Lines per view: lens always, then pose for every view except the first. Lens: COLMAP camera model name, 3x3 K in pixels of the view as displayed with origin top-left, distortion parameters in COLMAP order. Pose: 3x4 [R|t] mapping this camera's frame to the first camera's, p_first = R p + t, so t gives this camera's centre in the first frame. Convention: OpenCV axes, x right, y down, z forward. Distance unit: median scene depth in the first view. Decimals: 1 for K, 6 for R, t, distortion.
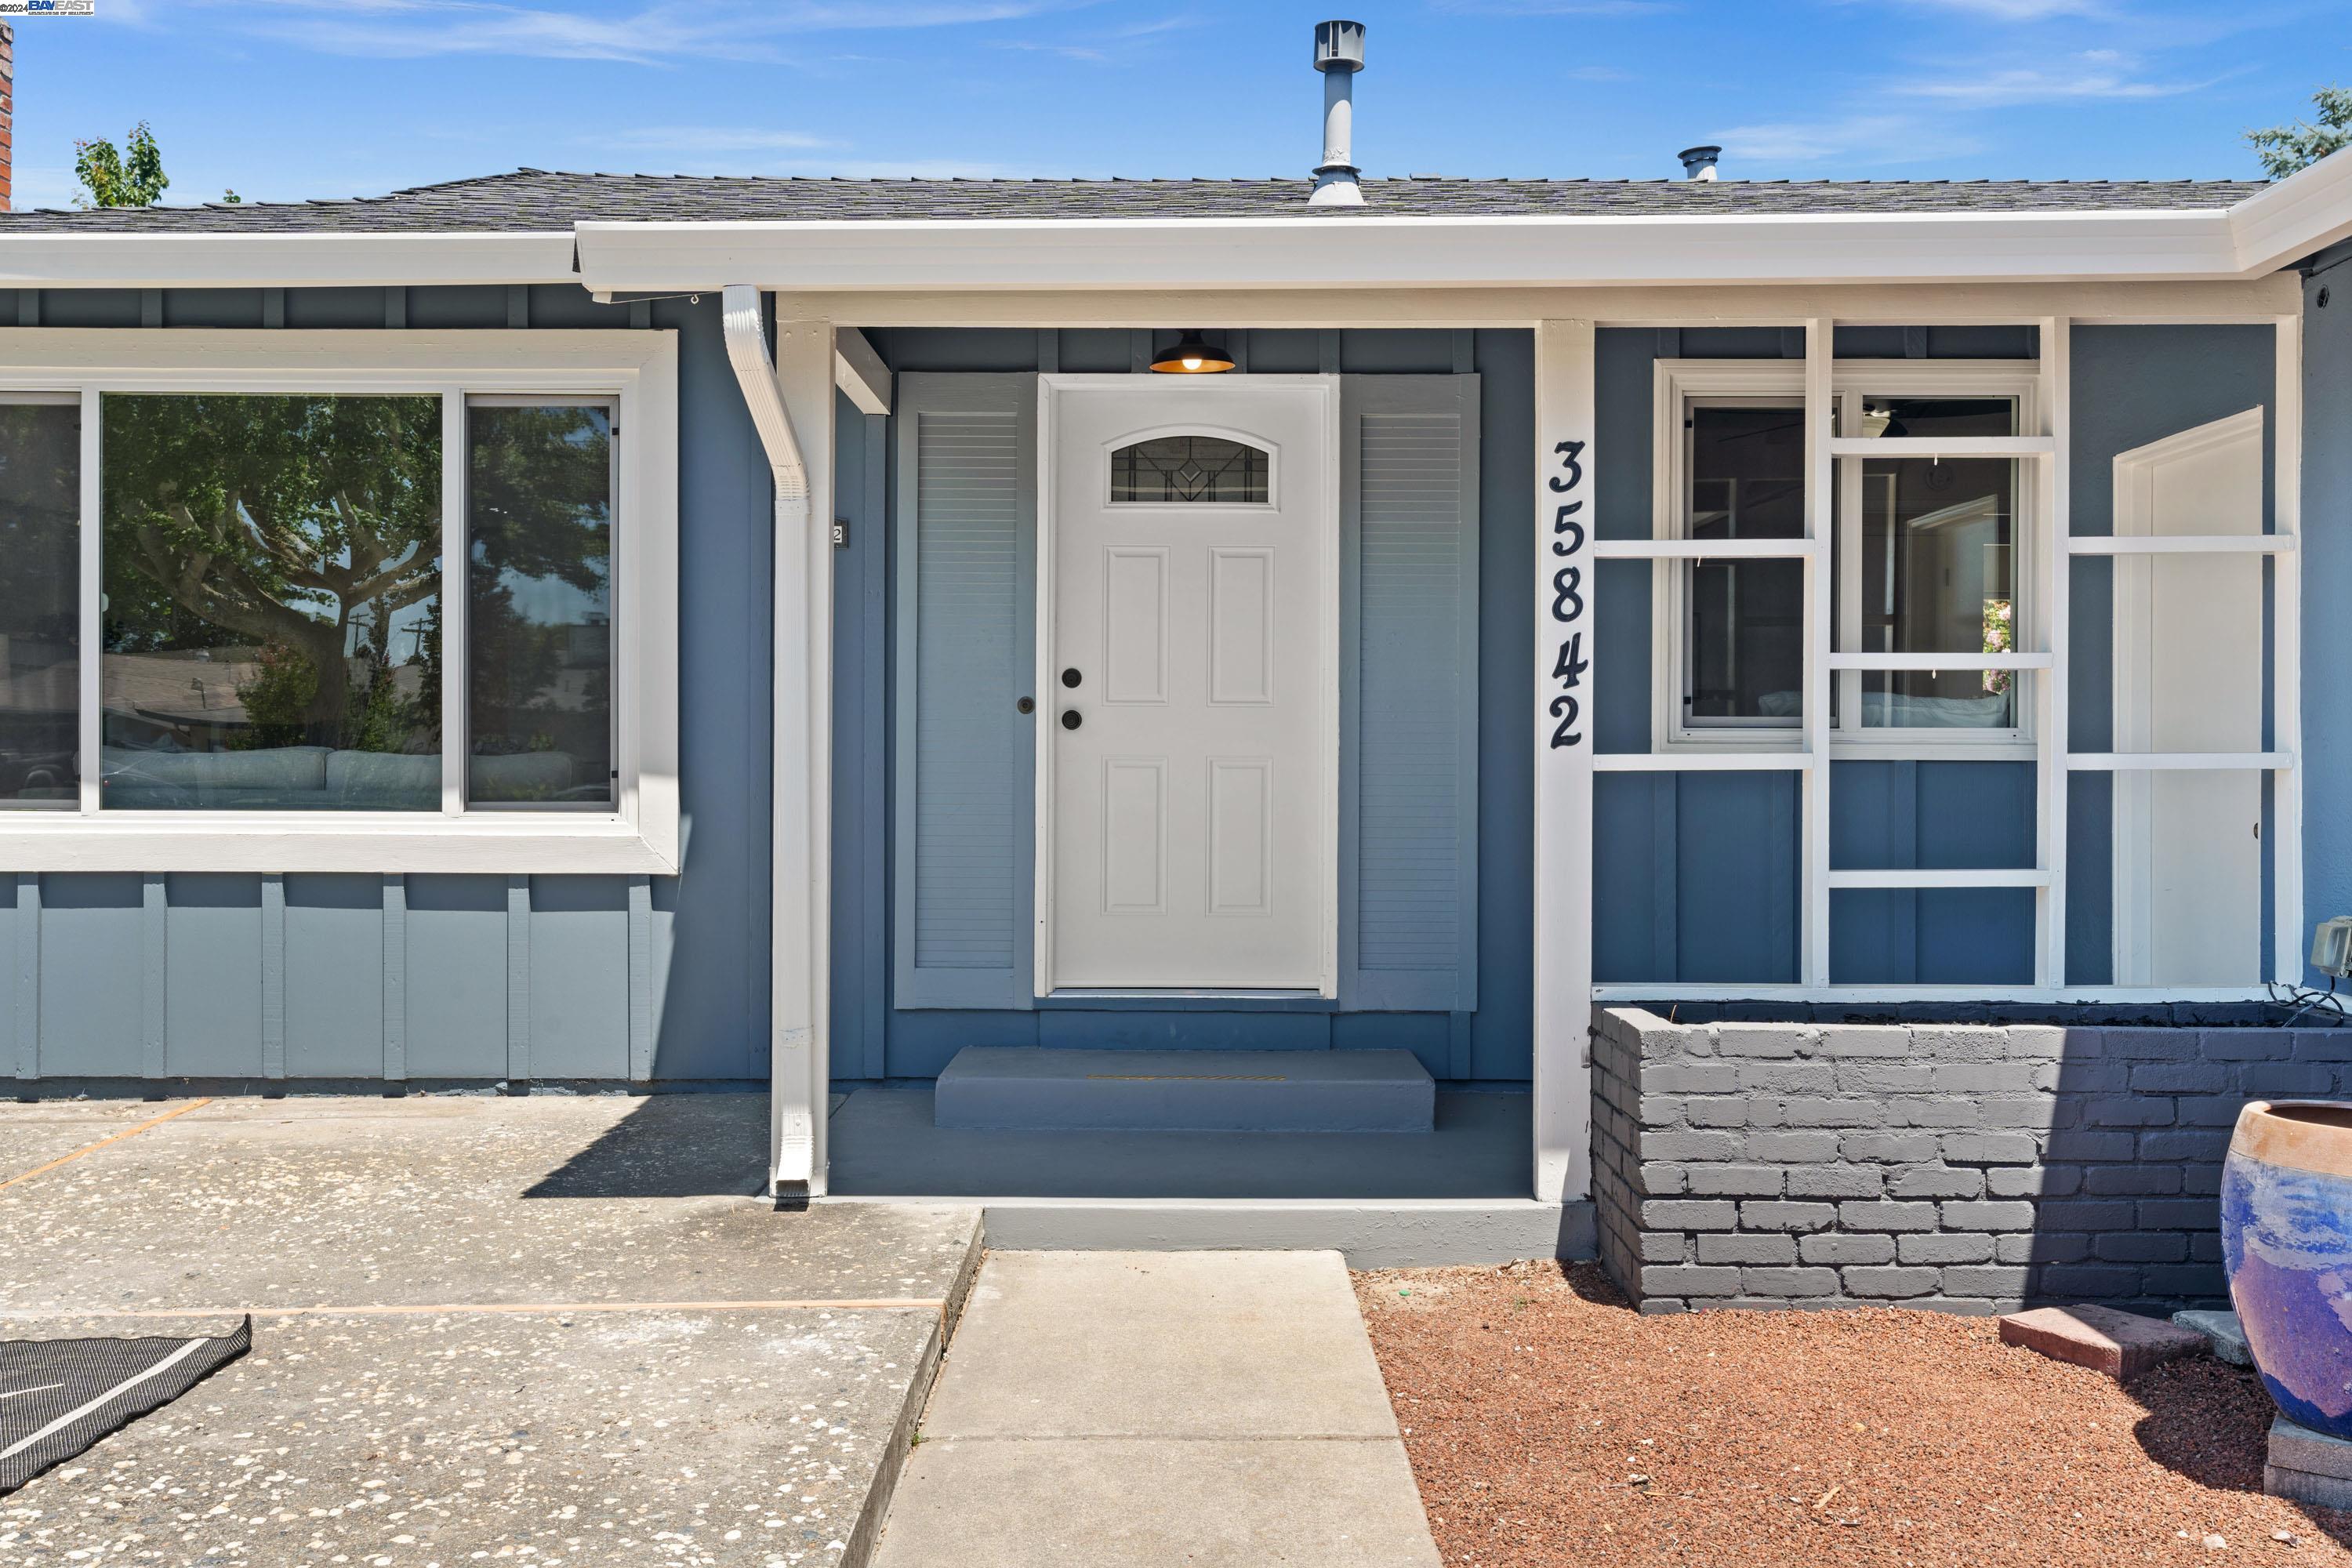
lens RADIAL K [[2048.4, 0, 1181.5], [0, 2048.4, 777.5], [0, 0, 1]] dist [0.000056, 0.003427]
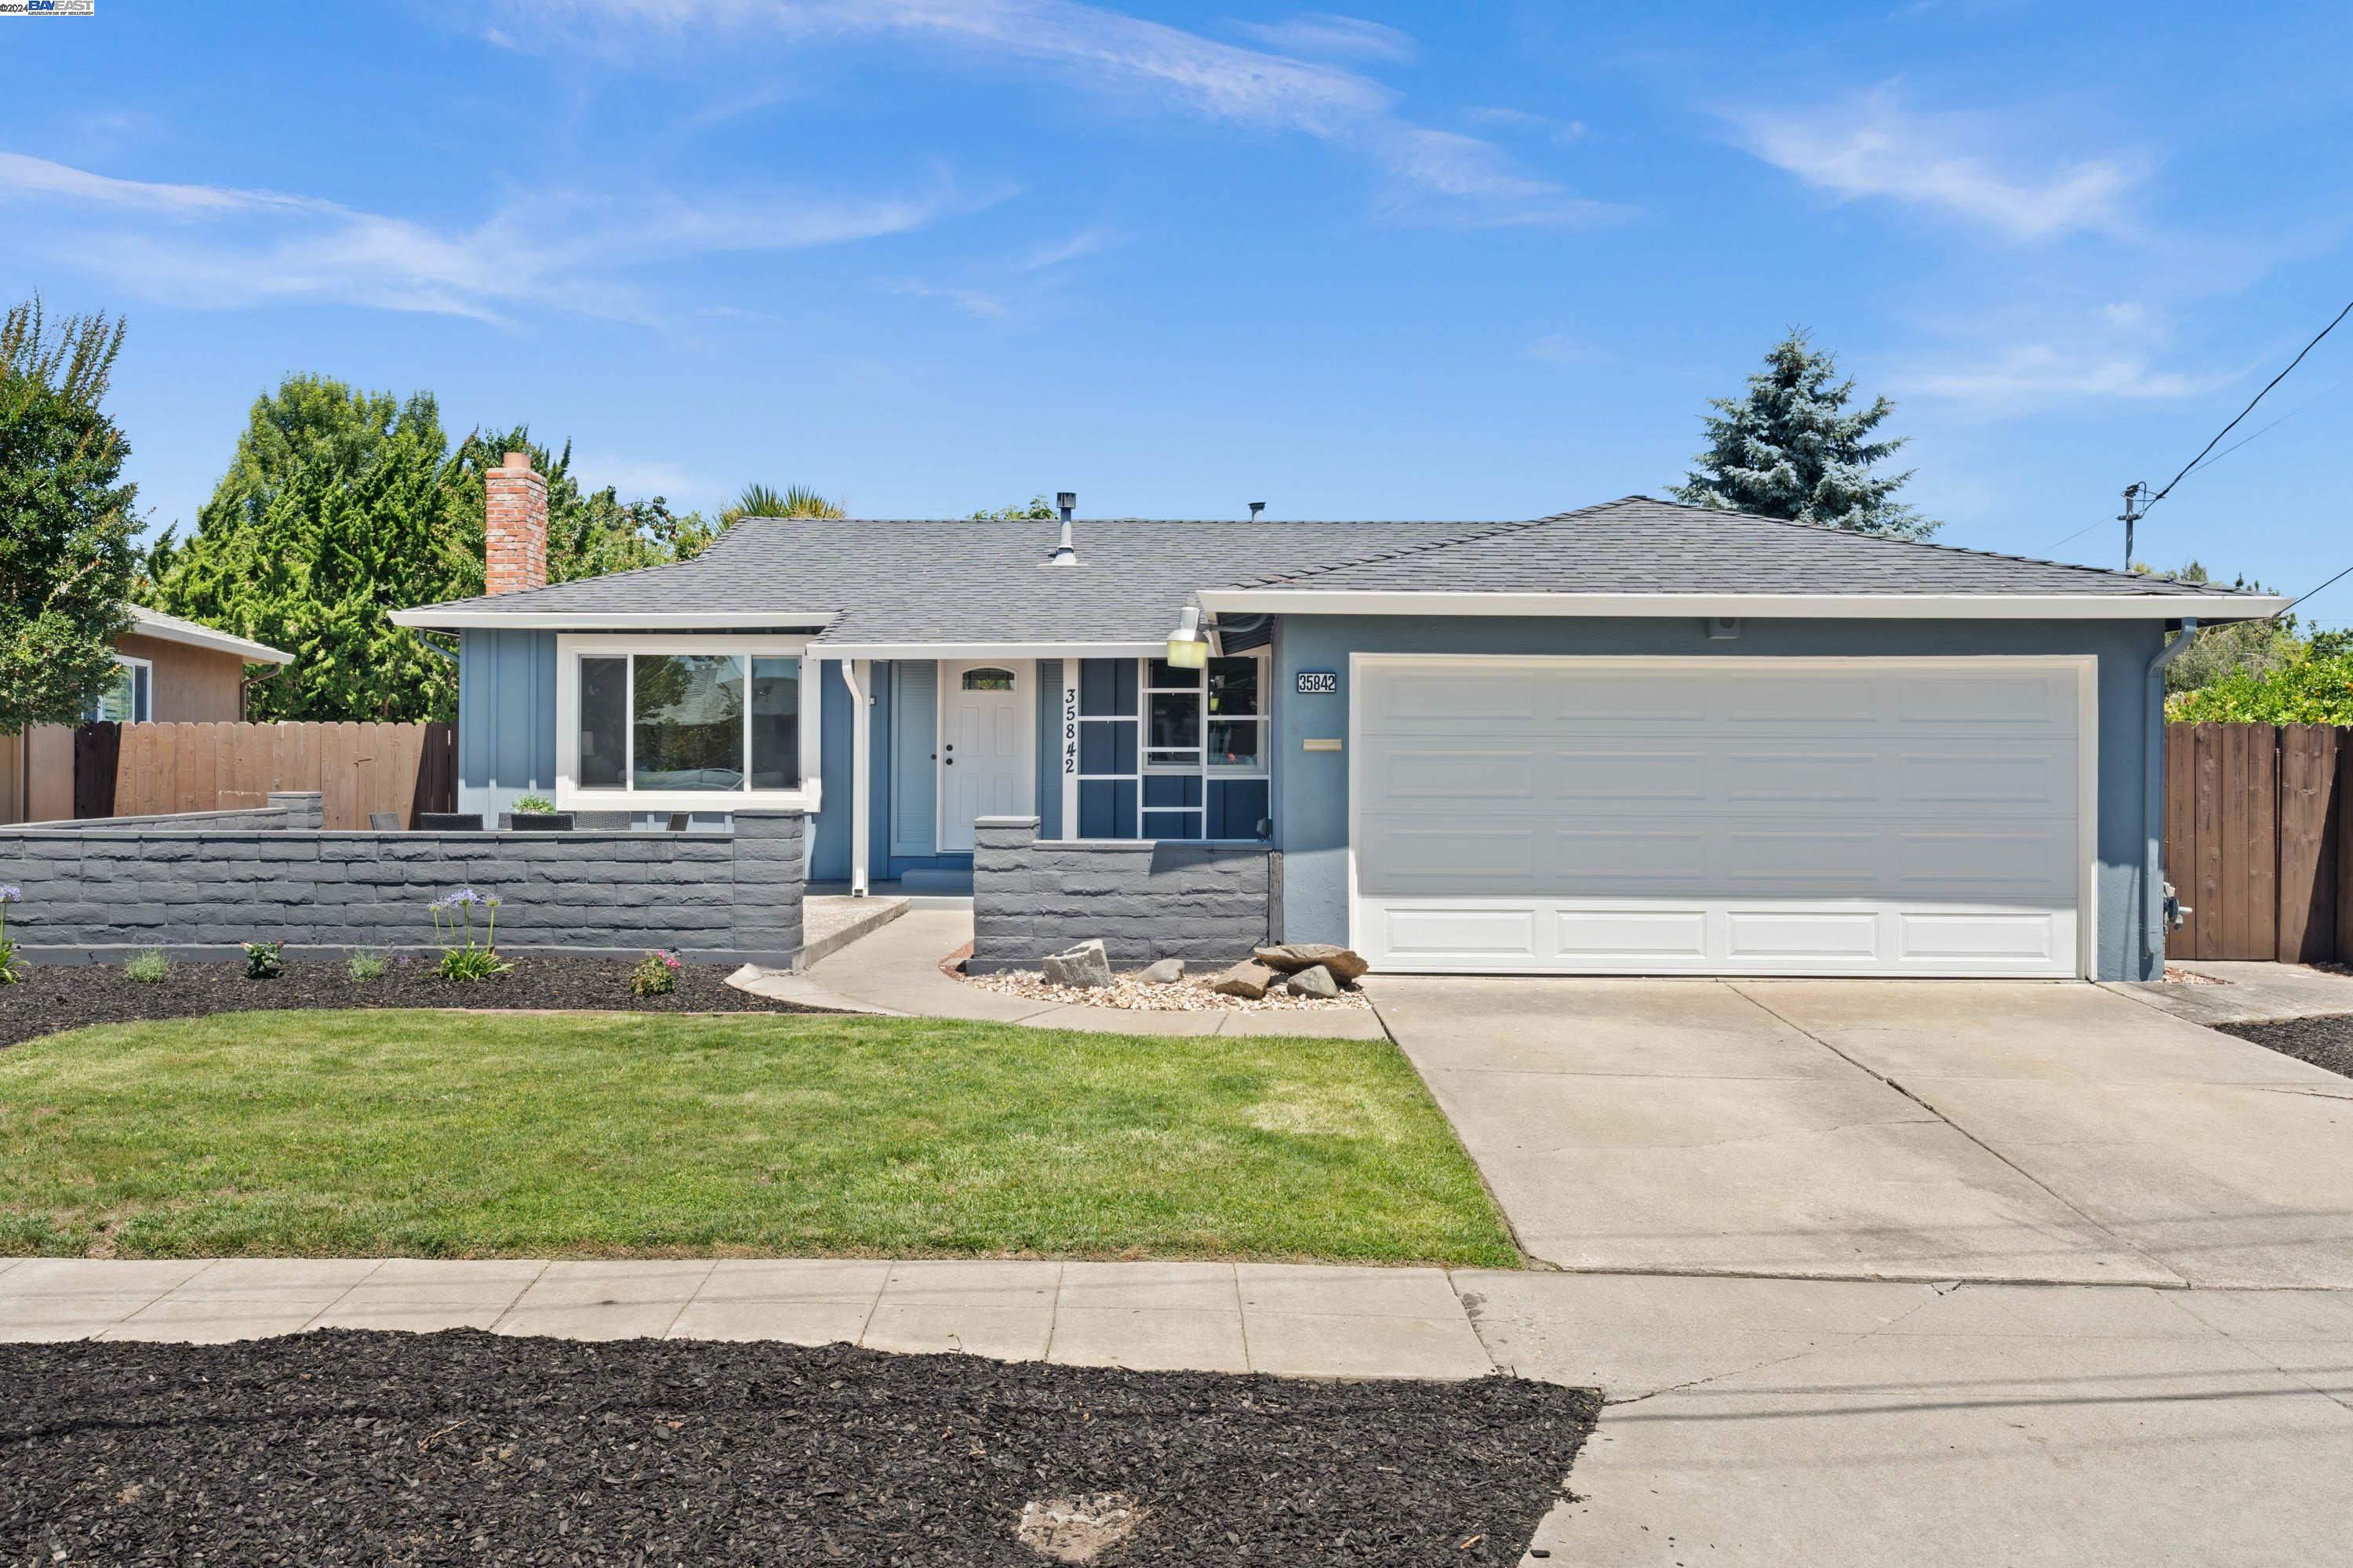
lens RADIAL K [[2049.3, 0, 1182.0], [0, 2049.3, 777.5], [0, 0, 1]] dist [0.000056, 0.003427]
pose [[0.999702, 0.002419, -0.024294, 0.384421], [-0.002434, 0.999997, -0.000605, -0.003897], [0.024293, 0.000664, 0.999705, -2.135685]]
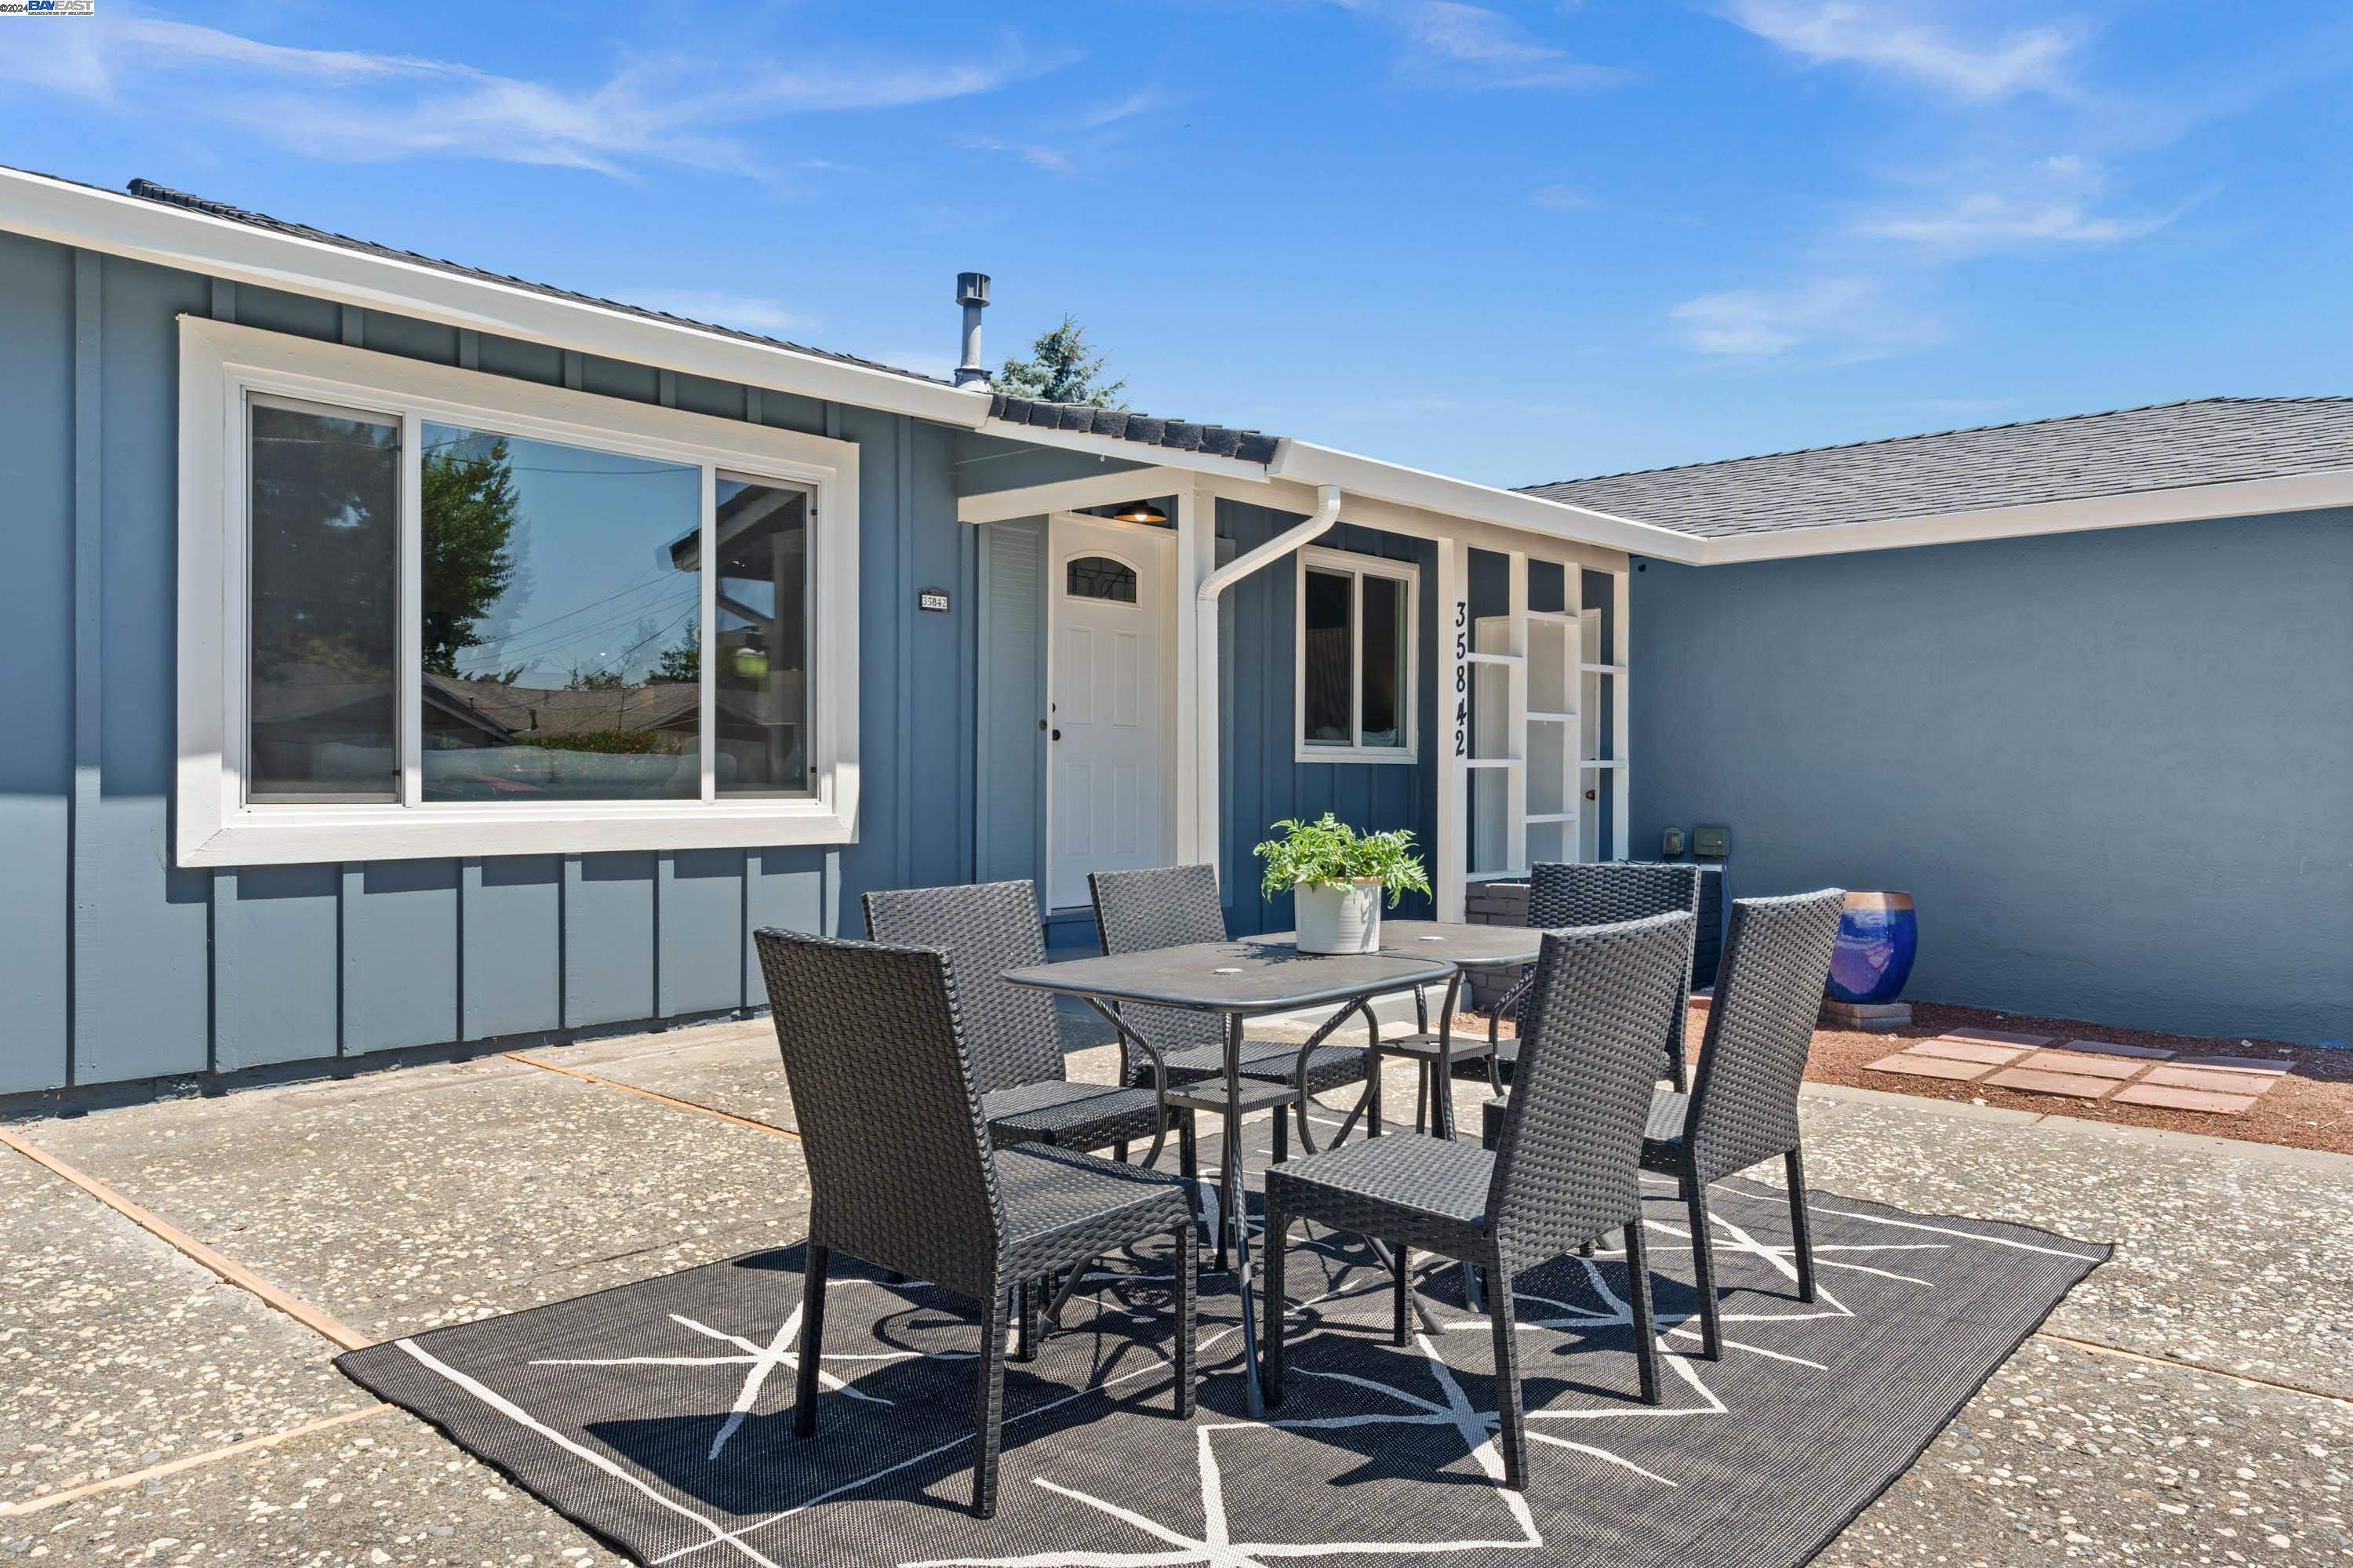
lens RADIAL K [[1582.4, 0, 1170.1], [0, 1582.4, 791.4], [0, 0, 1]] dist [-0.000987, 0.003999]
pose [[0.669825, -0.009187, 0.742463, -0.923923], [0.002455, 0.999945, 0.010158, 0.002697], [-0.742515, -0.004982, 0.669811, 0.144229]]
